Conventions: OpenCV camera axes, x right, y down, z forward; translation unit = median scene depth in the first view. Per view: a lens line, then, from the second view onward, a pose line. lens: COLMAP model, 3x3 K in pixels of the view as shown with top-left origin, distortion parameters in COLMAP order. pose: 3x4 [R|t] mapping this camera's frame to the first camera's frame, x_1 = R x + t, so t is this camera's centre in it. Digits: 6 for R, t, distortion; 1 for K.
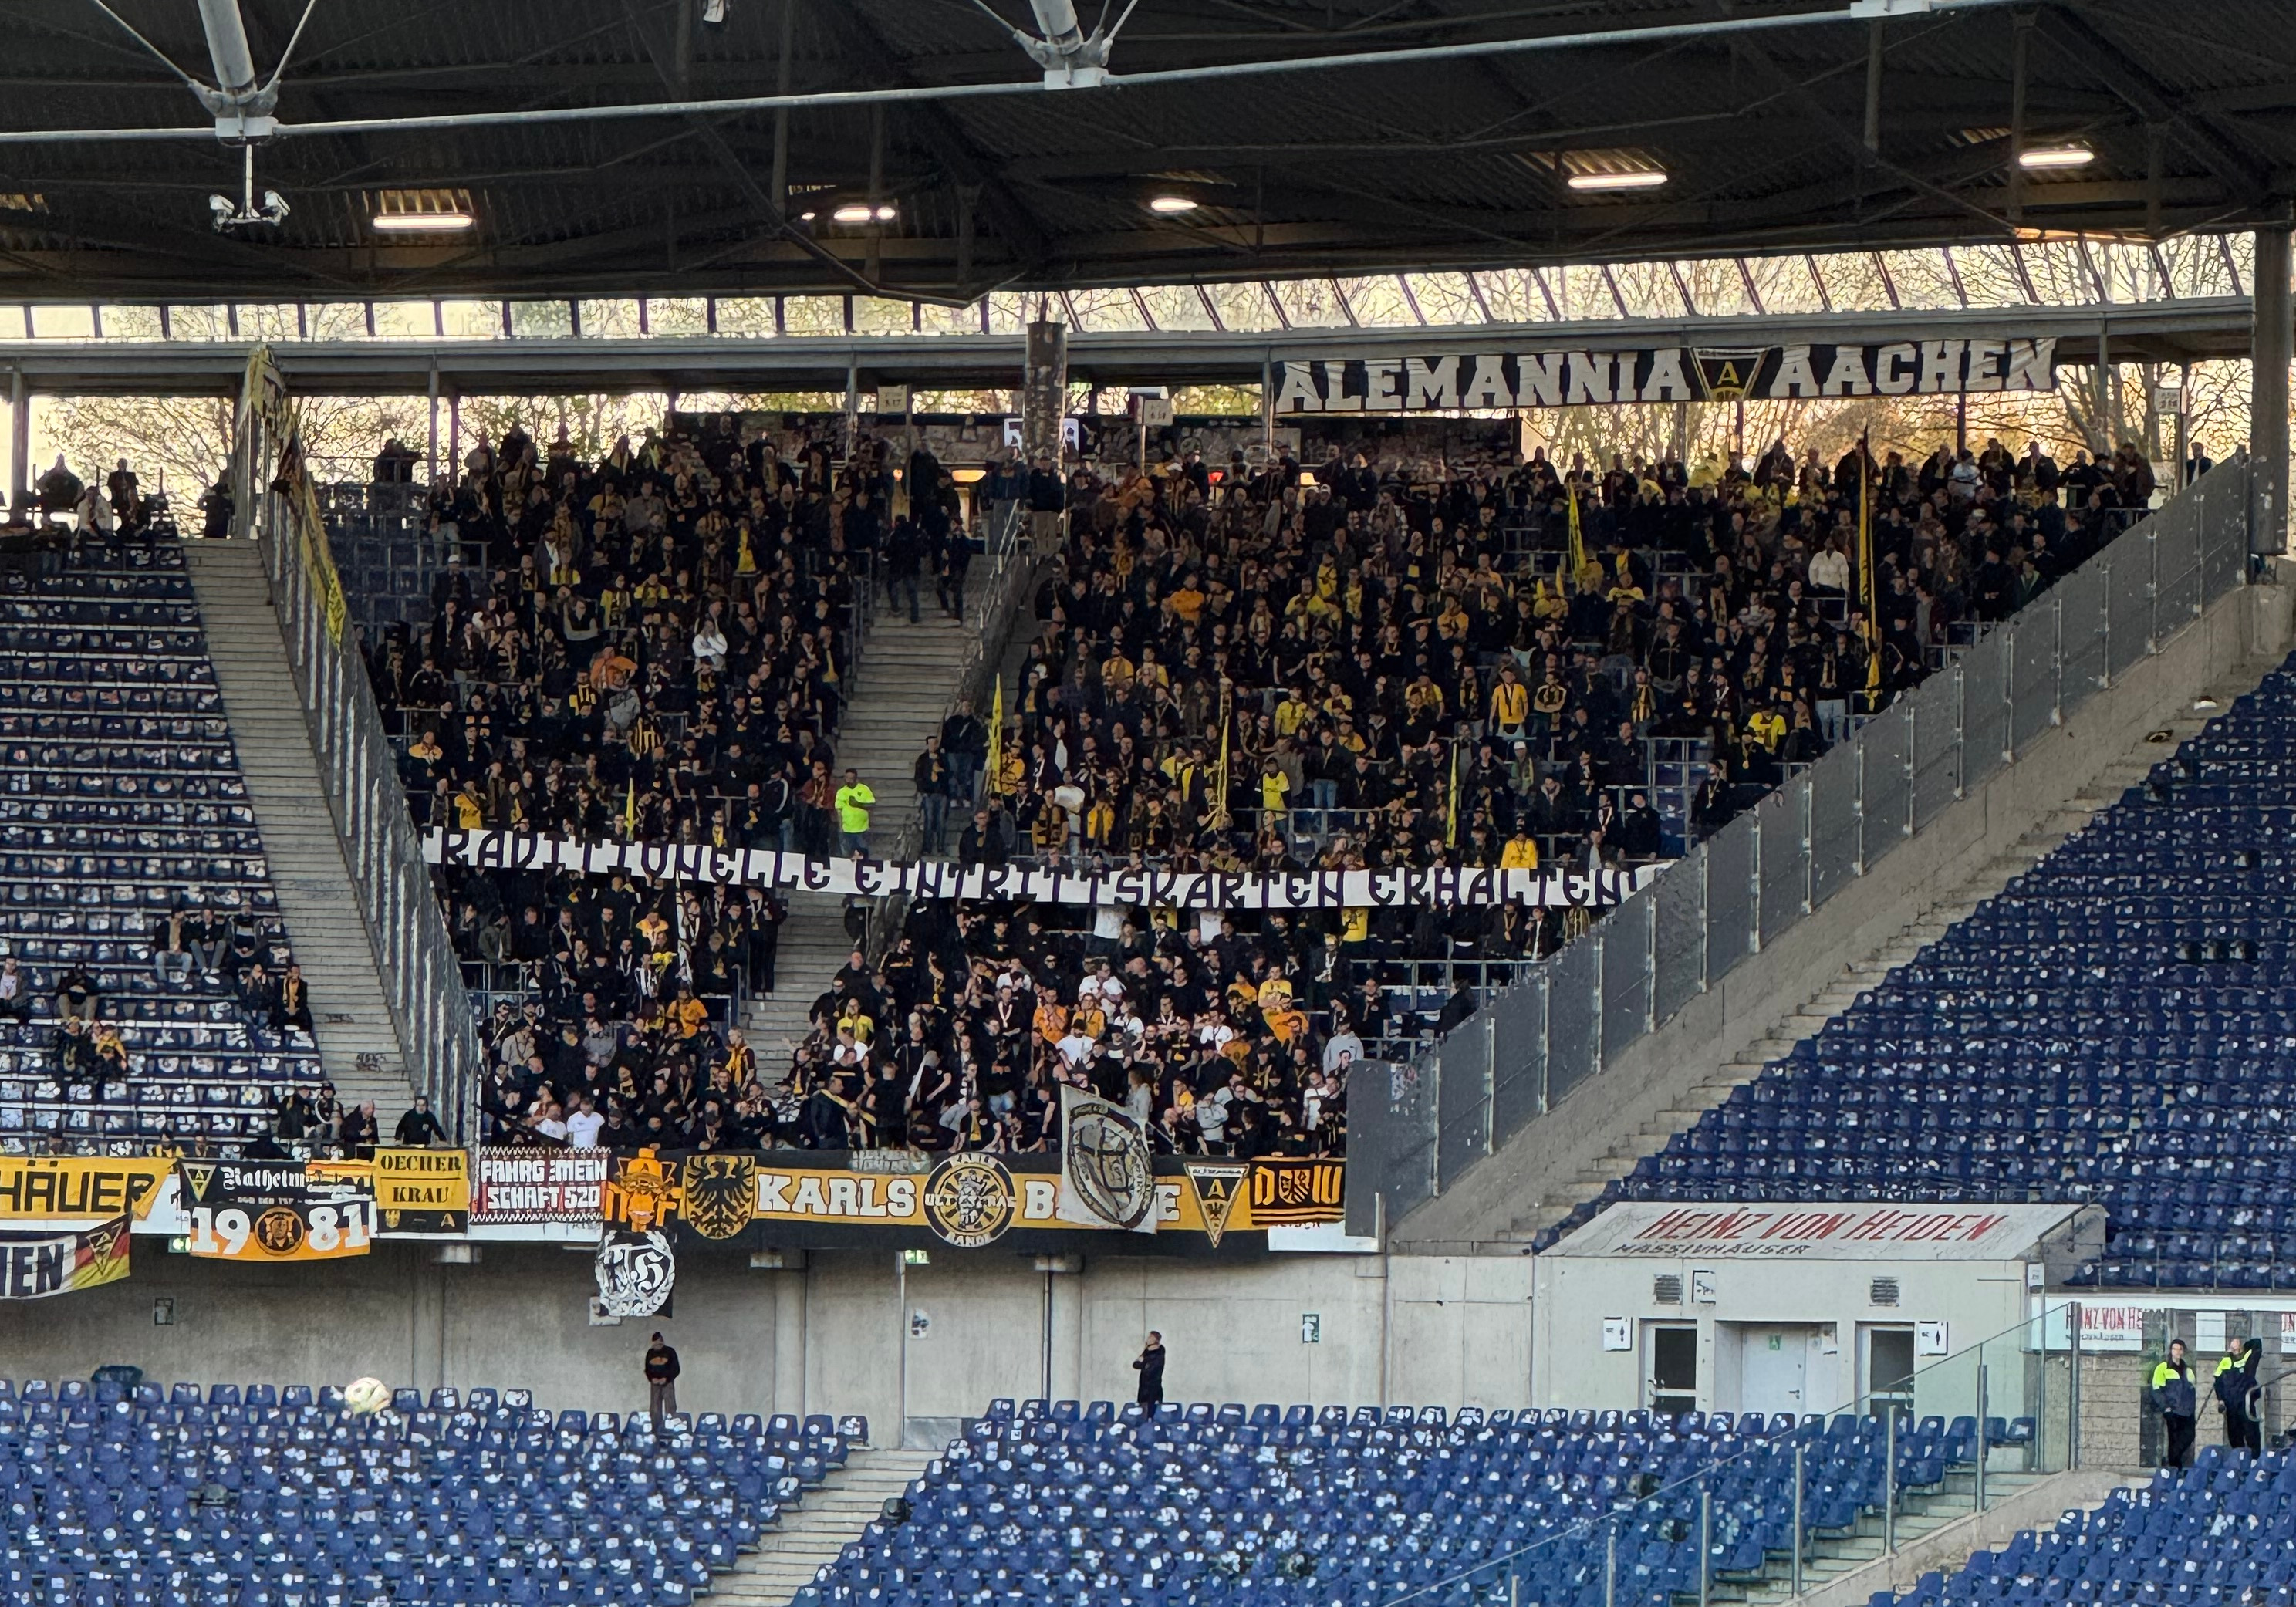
lens RADIAL K [[9770.5, 0, 1147.8], [0, 9770.5, 807.9], [0, 0, 1]] dist [-0.292348, 0.000000]
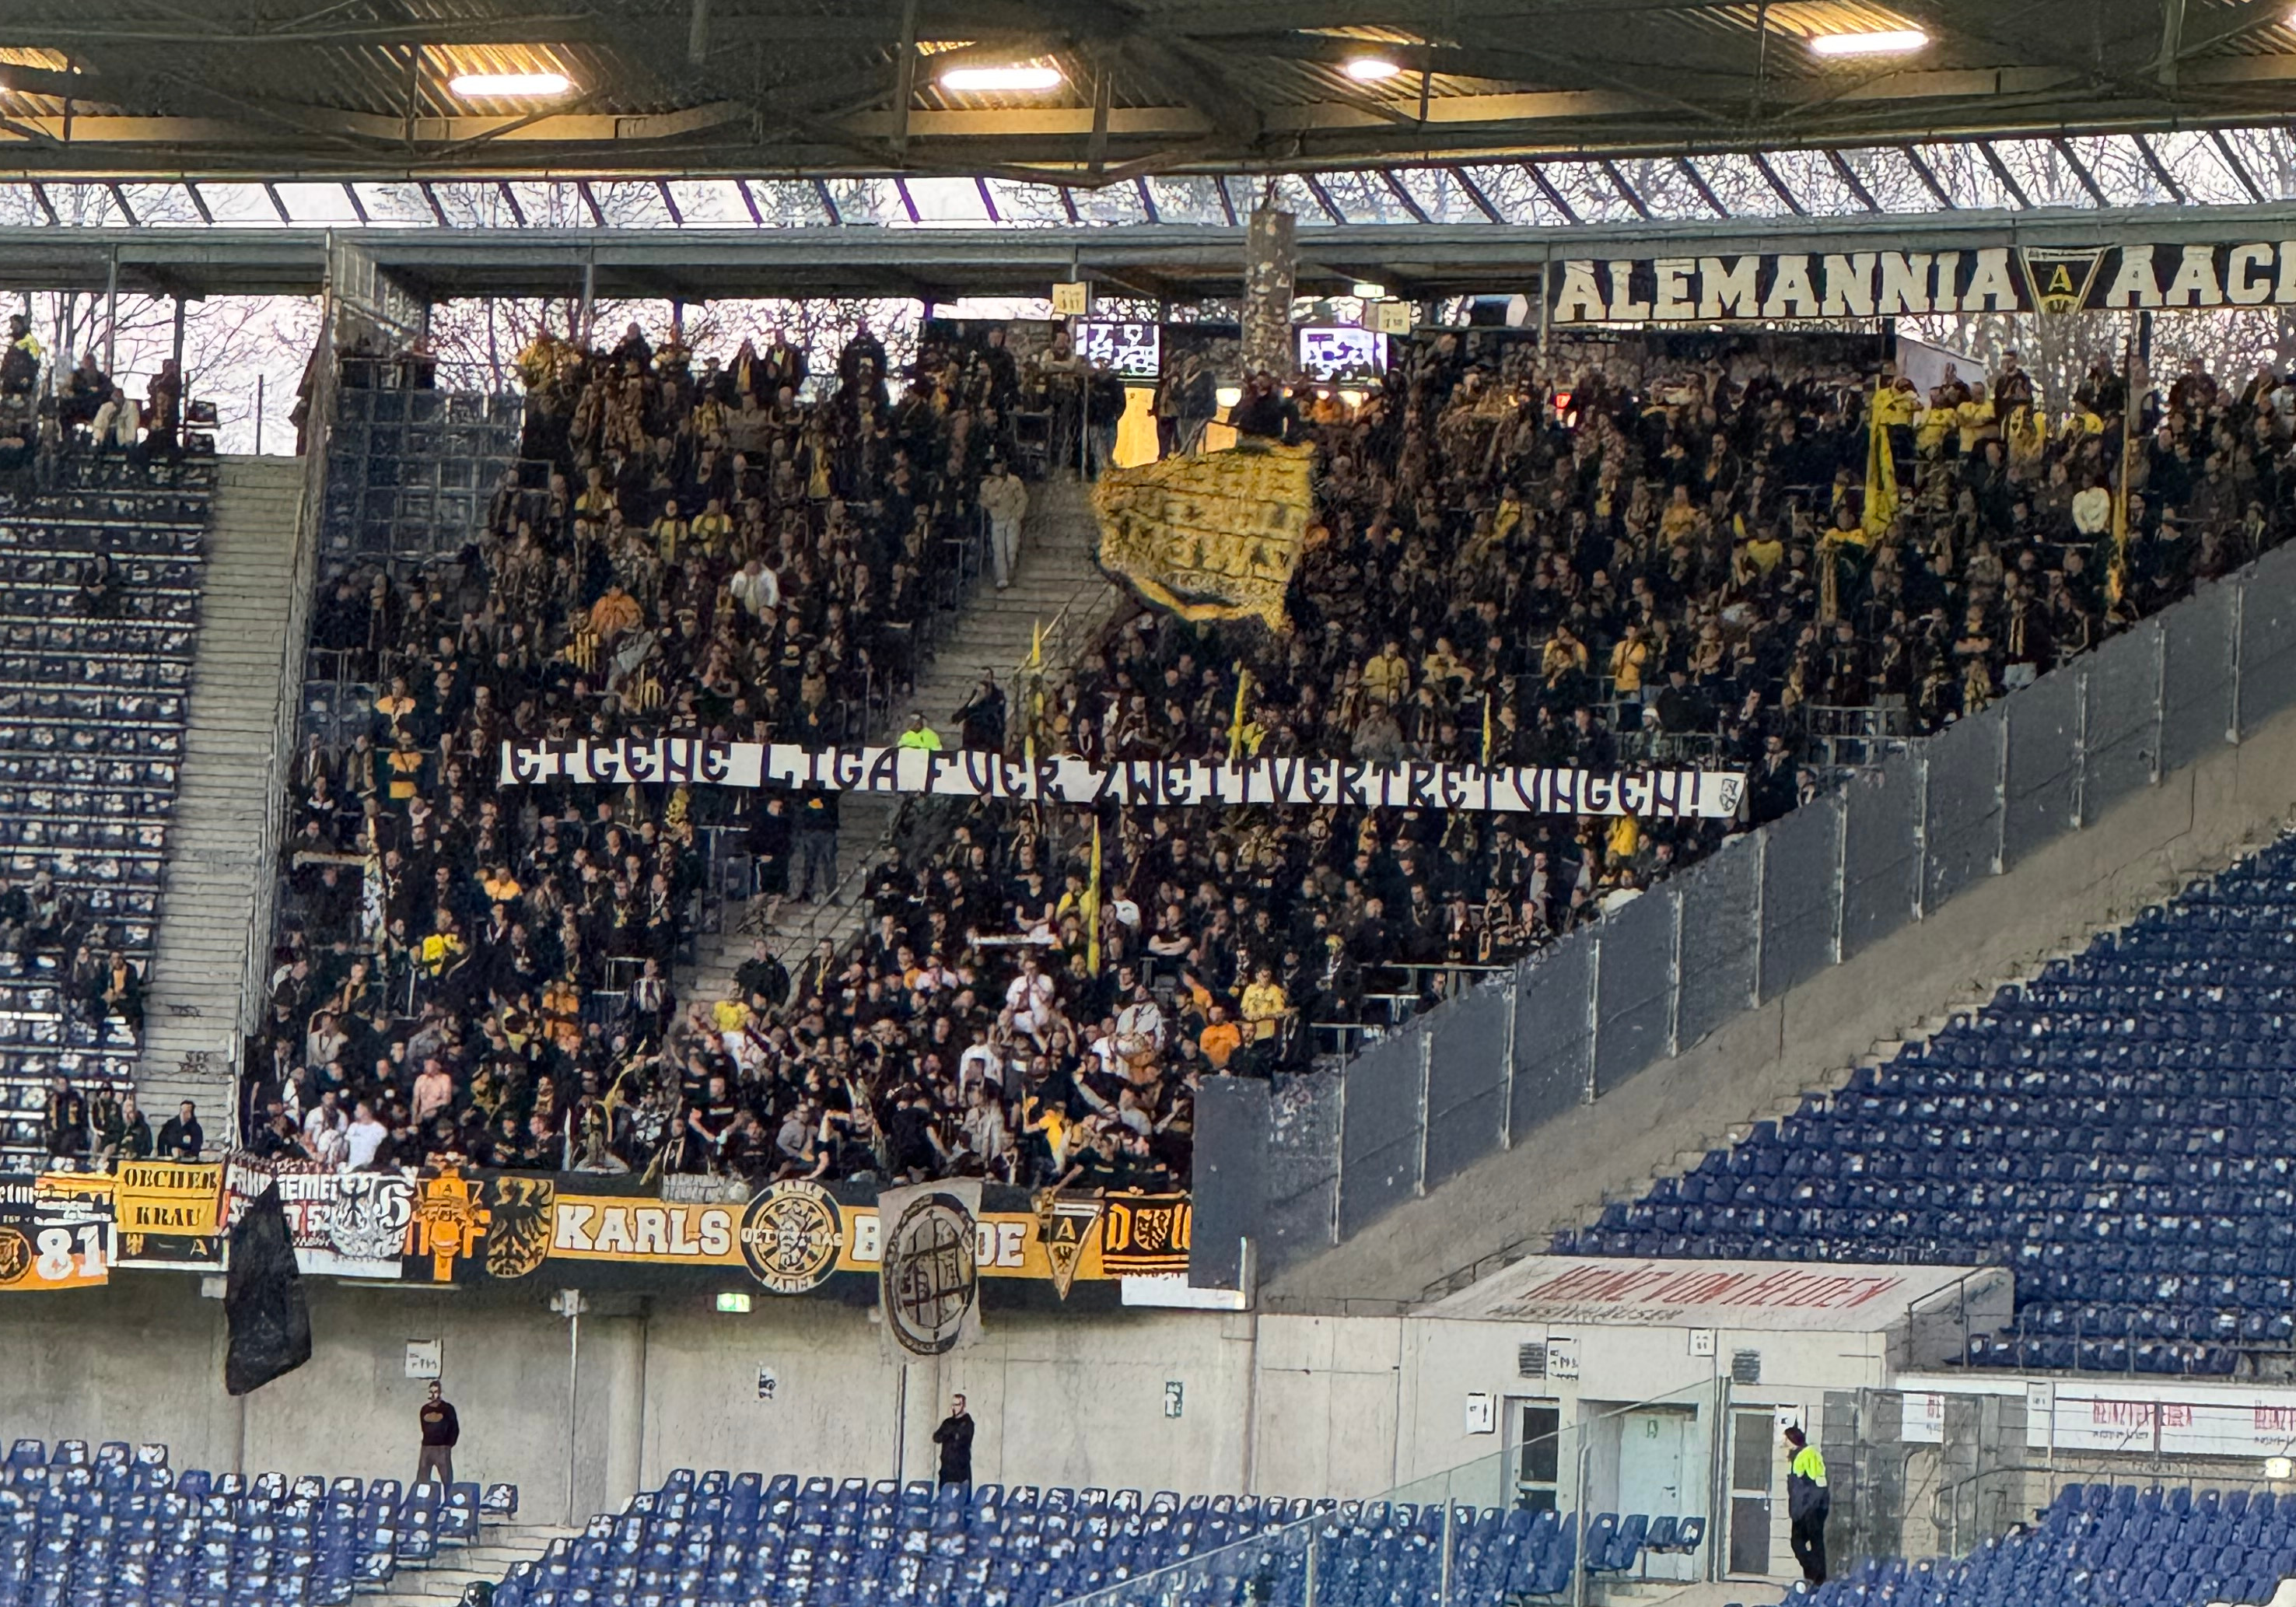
lens RADIAL K [[11268.4, 0, 1148.2], [0, 11268.4, 799.4], [0, 0, 1]] dist [-0.317438, 0.000000]
pose [[0.986425, 0.016325, -0.163401, 0.168031], [-0.017170, 0.999846, -0.003756, 0.005736], [0.163314, 0.006511, 0.986553, 0.051935]]
